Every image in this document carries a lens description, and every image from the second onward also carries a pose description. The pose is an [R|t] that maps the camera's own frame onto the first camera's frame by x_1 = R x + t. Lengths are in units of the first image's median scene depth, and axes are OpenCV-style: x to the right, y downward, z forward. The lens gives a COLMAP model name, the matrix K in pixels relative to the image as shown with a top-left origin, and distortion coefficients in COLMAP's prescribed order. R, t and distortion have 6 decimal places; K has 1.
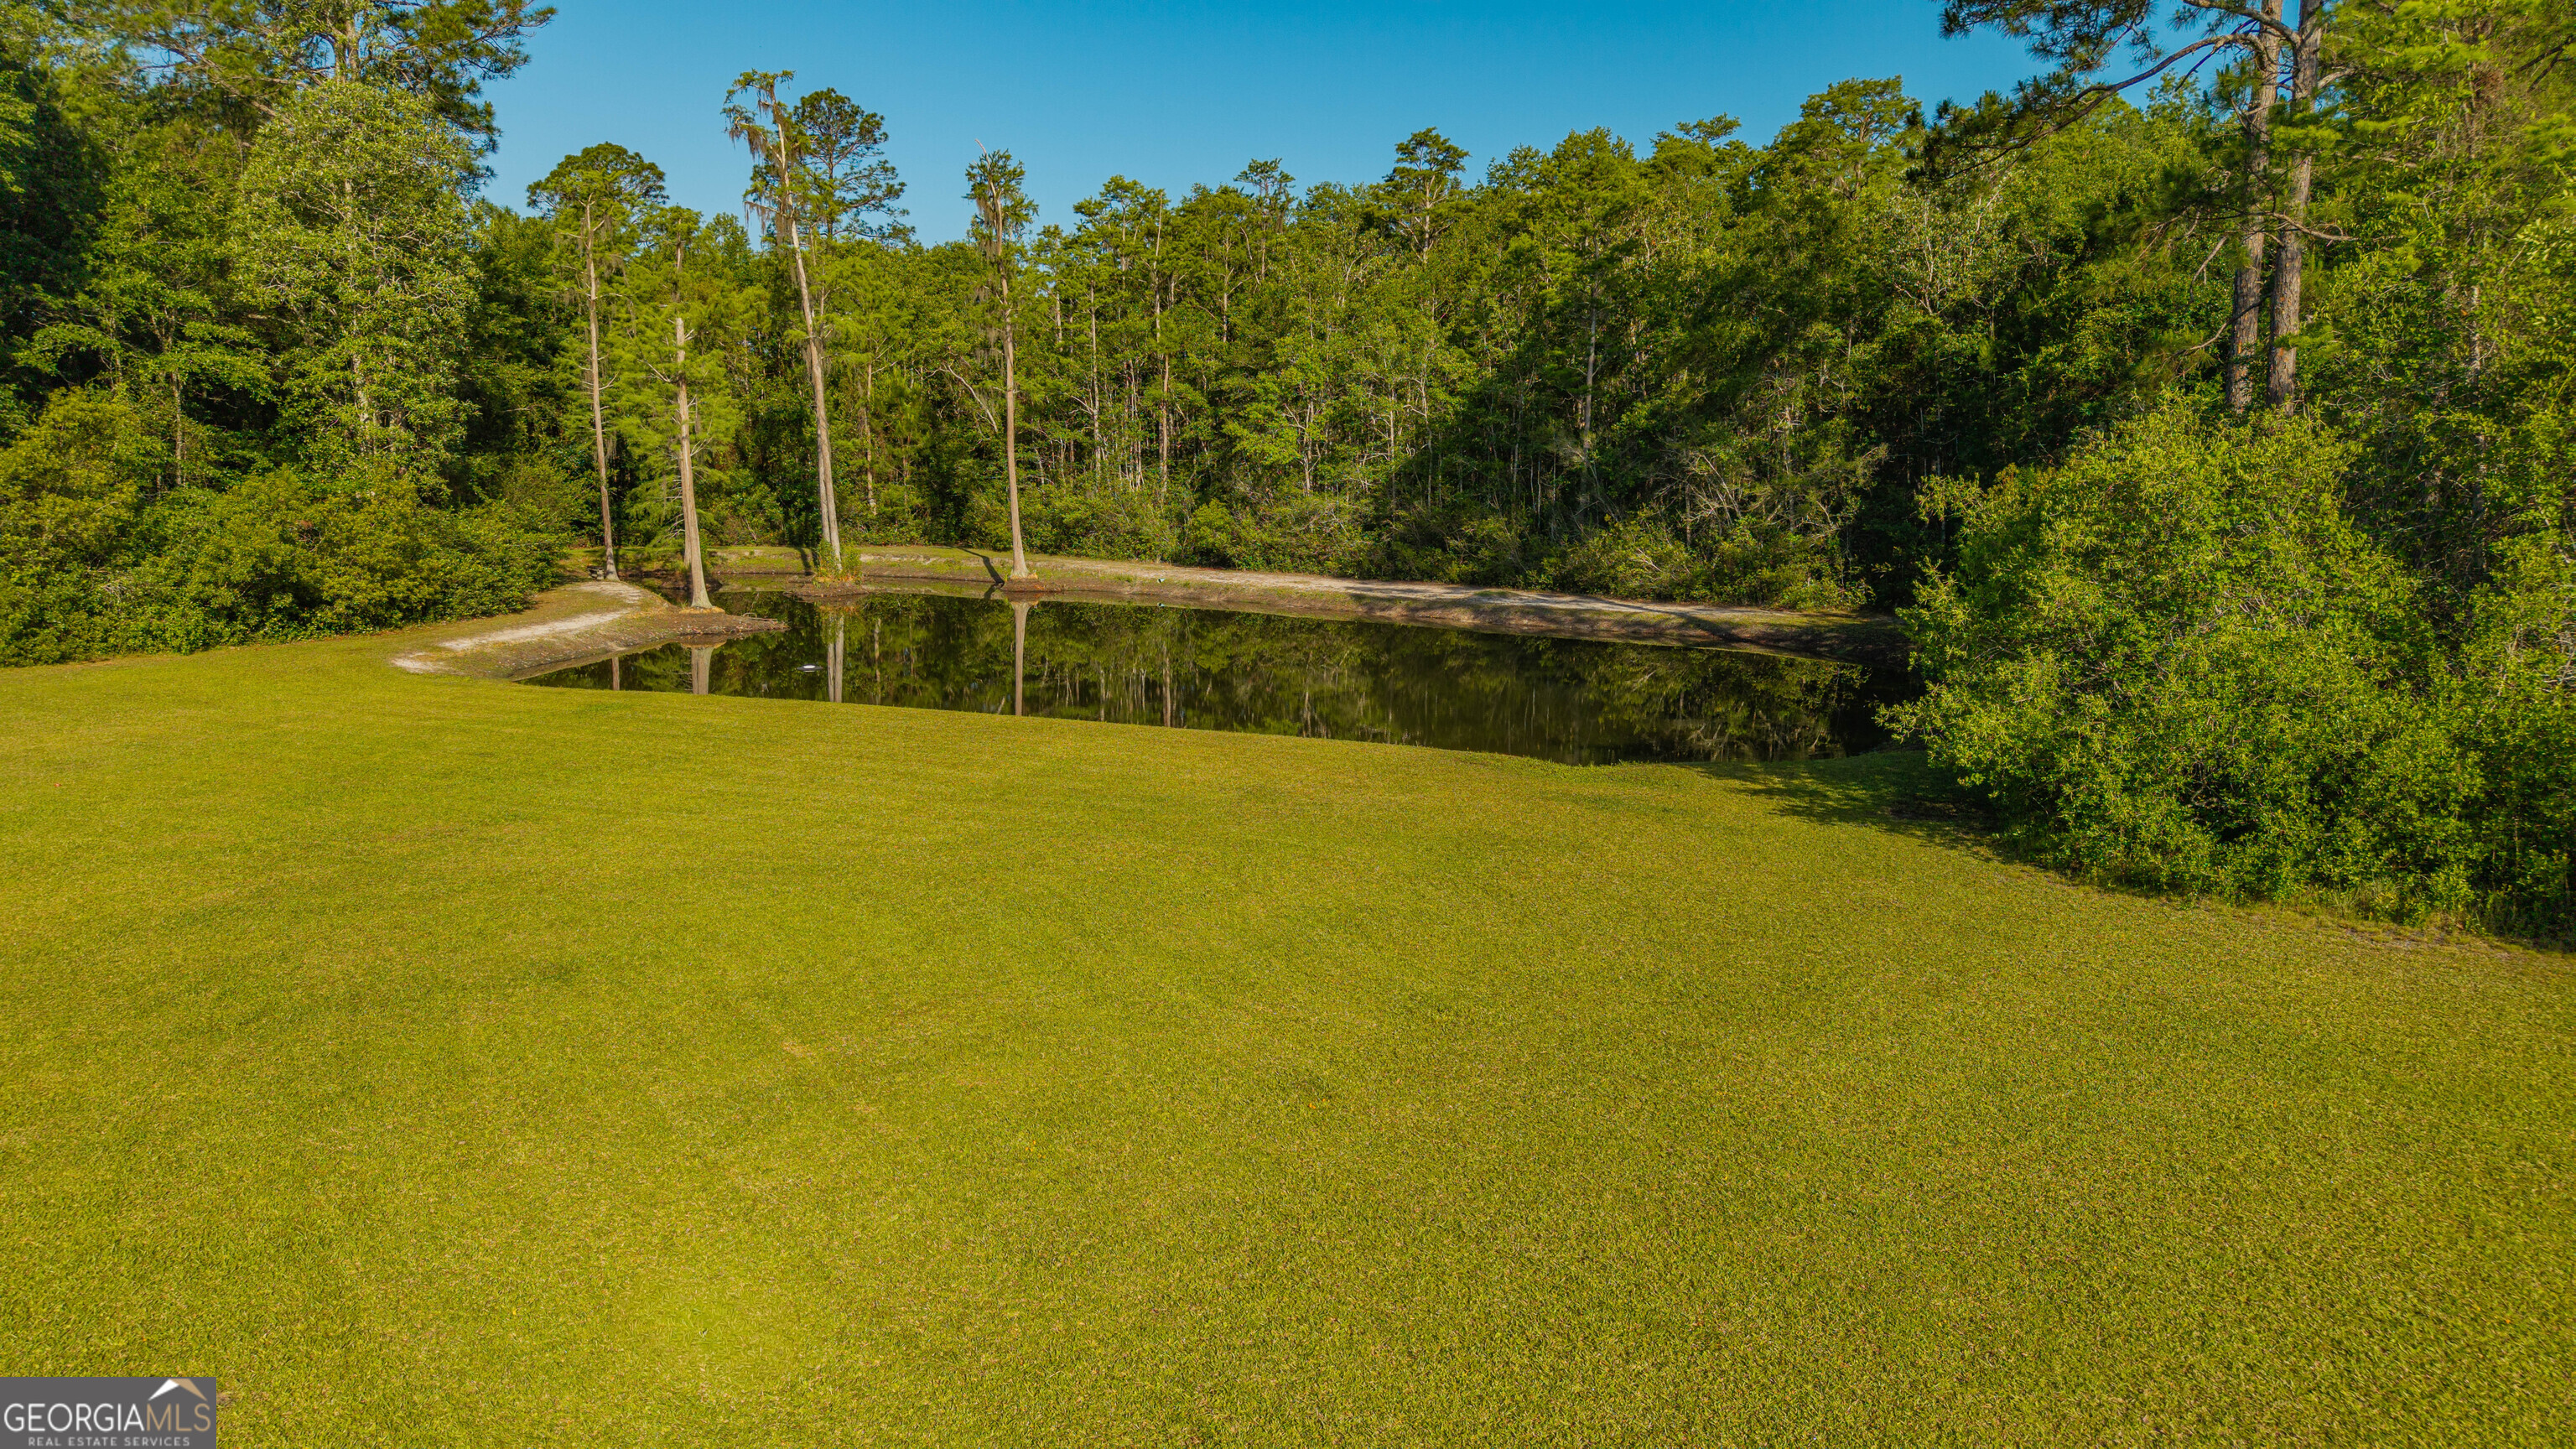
lens RADIAL K [[1691.7, 0, 1300.7], [0, 1691.7, 727.3], [0, 0, 1]] dist [0.070892, -0.111908]
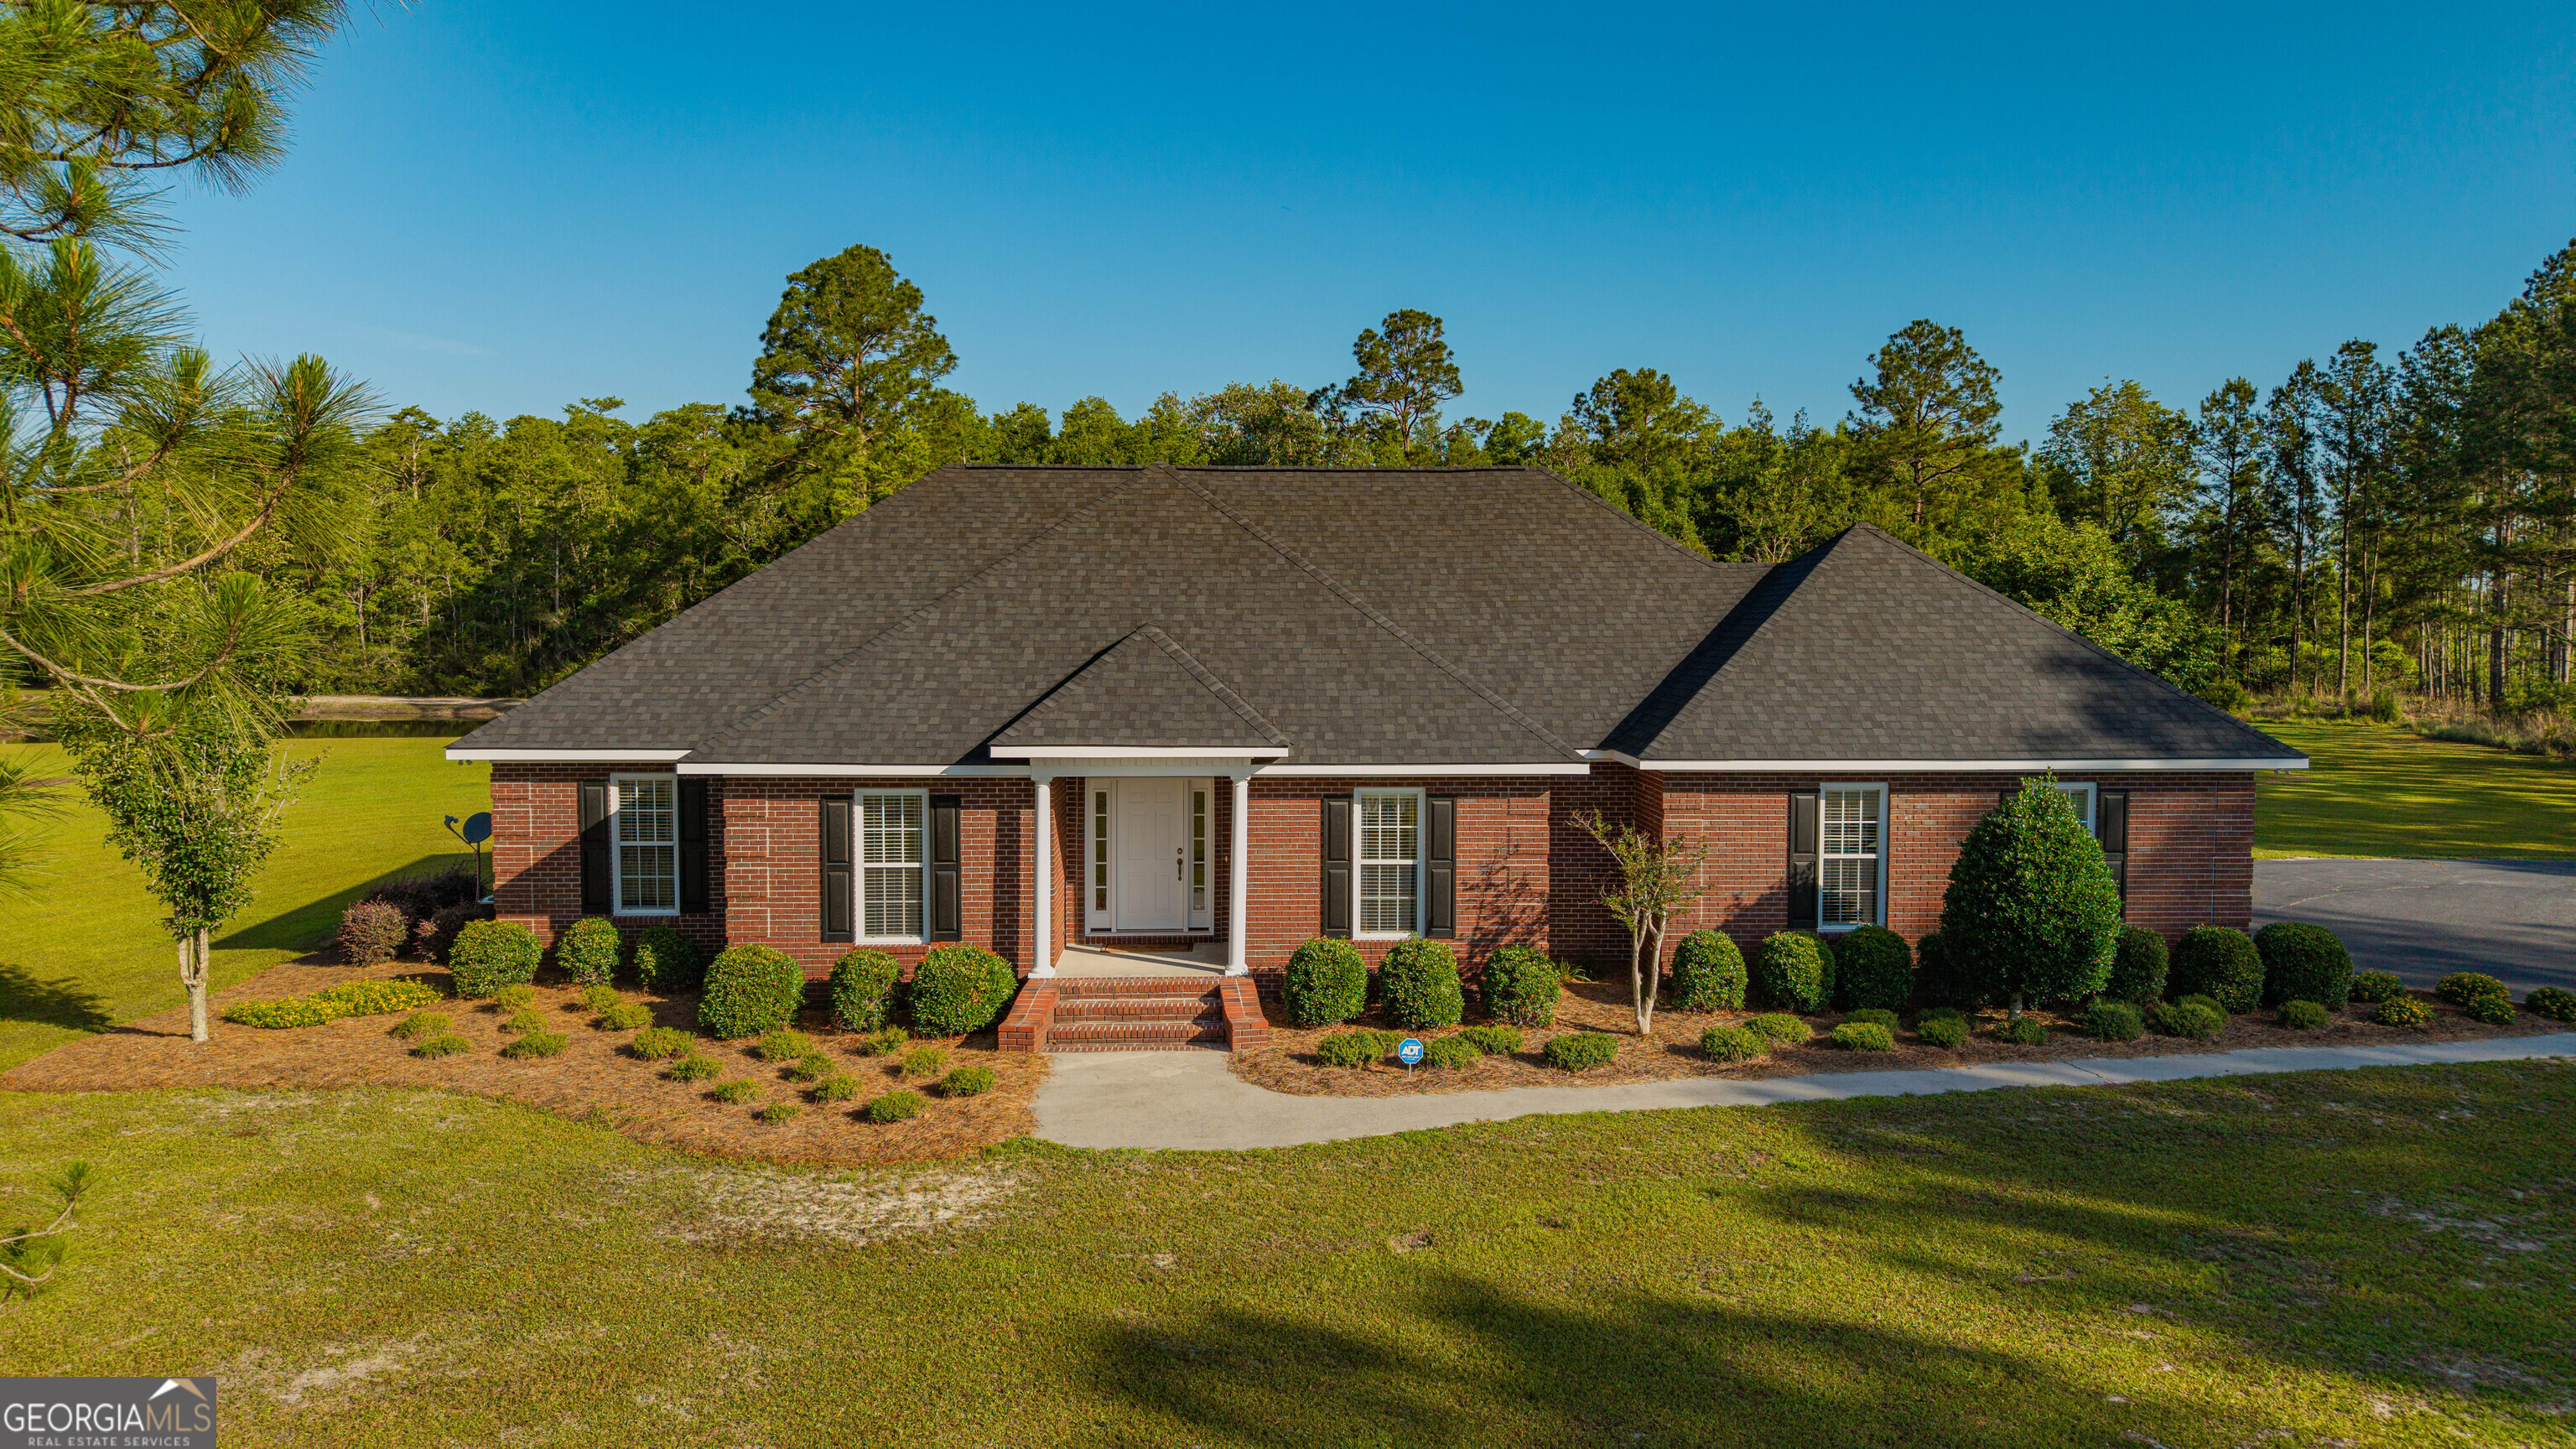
lens RADIAL K [[1691.7, 0, 1300.7], [0, 1691.7, 727.3], [0, 0, 1]] dist [0.070892, -0.111908]
pose [[0.808580, -0.036763, 0.587237, -0.239717], [0.089498, 0.994117, -0.060998, 0.119529], [-0.581540, 0.101878, 0.807113, -0.822300]]
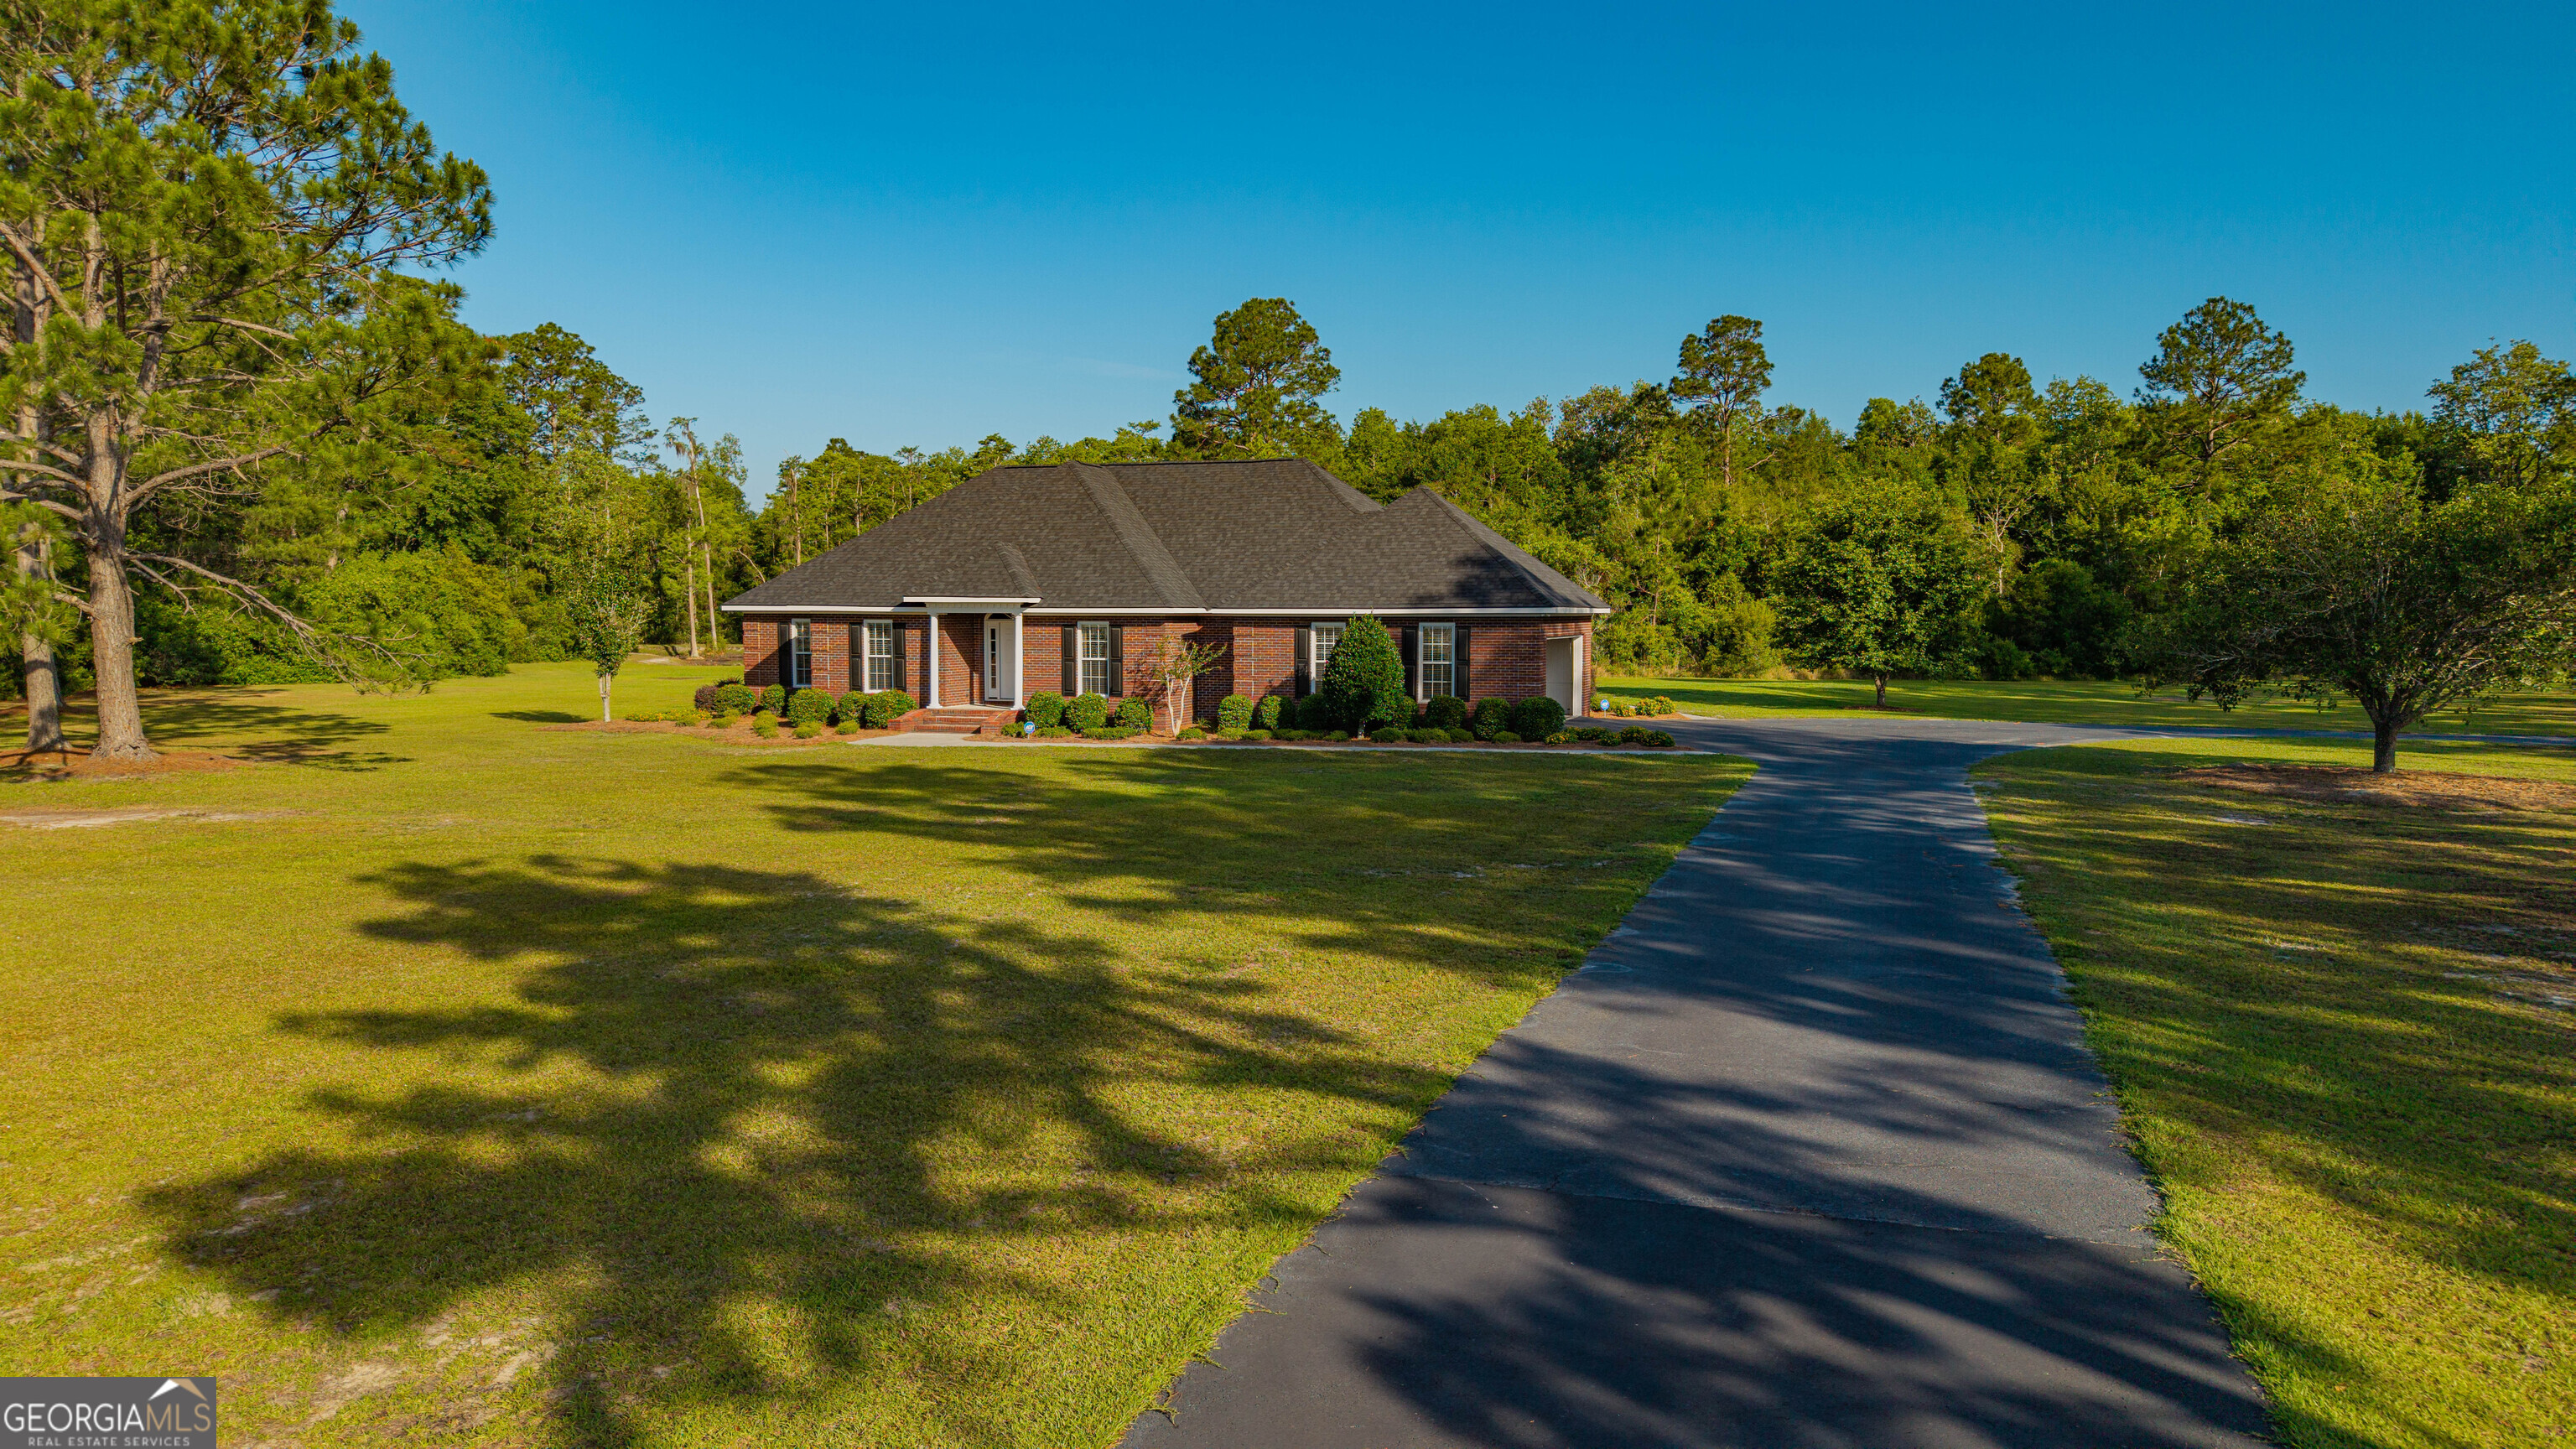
lens RADIAL K [[1691.7, 0, 1300.7], [0, 1691.7, 727.3], [0, 0, 1]] dist [0.070892, -0.111908]
pose [[0.965217, -0.016280, 0.260942, -0.130836], [0.039344, 0.995739, -0.083407, 0.210577], [-0.258472, 0.090772, 0.961745, -1.212924]]
